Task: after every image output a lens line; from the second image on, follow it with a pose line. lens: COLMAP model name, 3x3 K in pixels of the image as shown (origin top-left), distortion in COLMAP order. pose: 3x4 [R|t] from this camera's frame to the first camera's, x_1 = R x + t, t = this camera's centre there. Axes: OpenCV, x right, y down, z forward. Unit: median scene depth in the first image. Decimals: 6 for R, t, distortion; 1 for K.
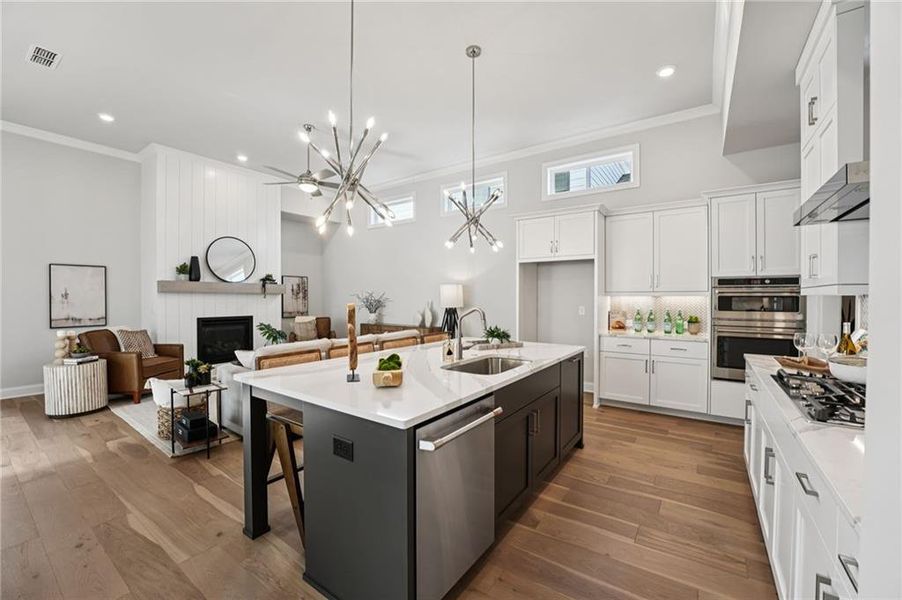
lens RADIAL K [[369.6, 0, 448.7], [0, 369.6, 297.9], [0, 0, 1]] dist [-0.028755, 0.003543]
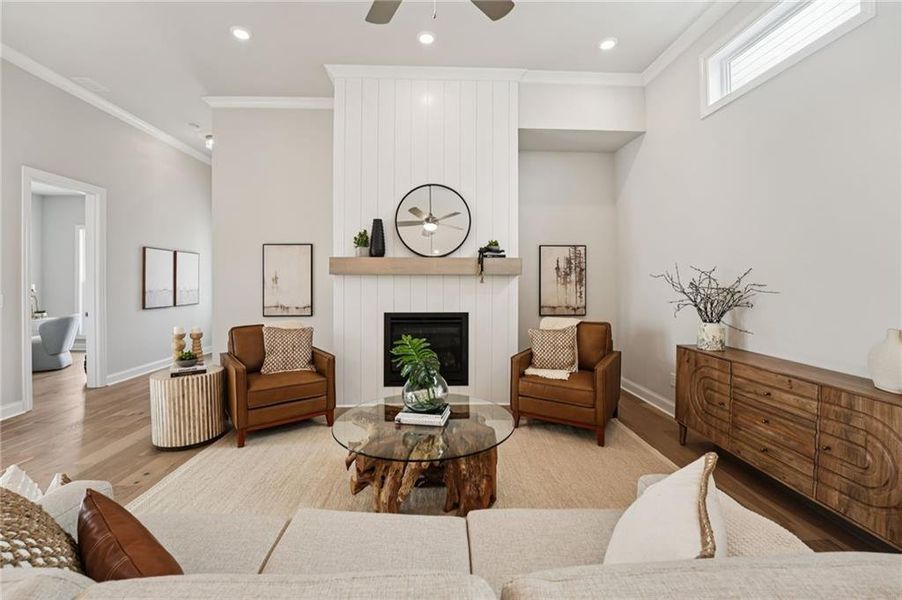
lens RADIAL K [[369.6, 0, 448.4], [0, 369.6, 282.7], [0, 0, 1]] dist [-0.028755, 0.003543]
pose [[0.616622, 0.002128, -0.787256, -0.109394], [0.000239, 0.999996, 0.002890, -0.001471], [0.787259, -0.001970, 0.616619, 0.798072]]
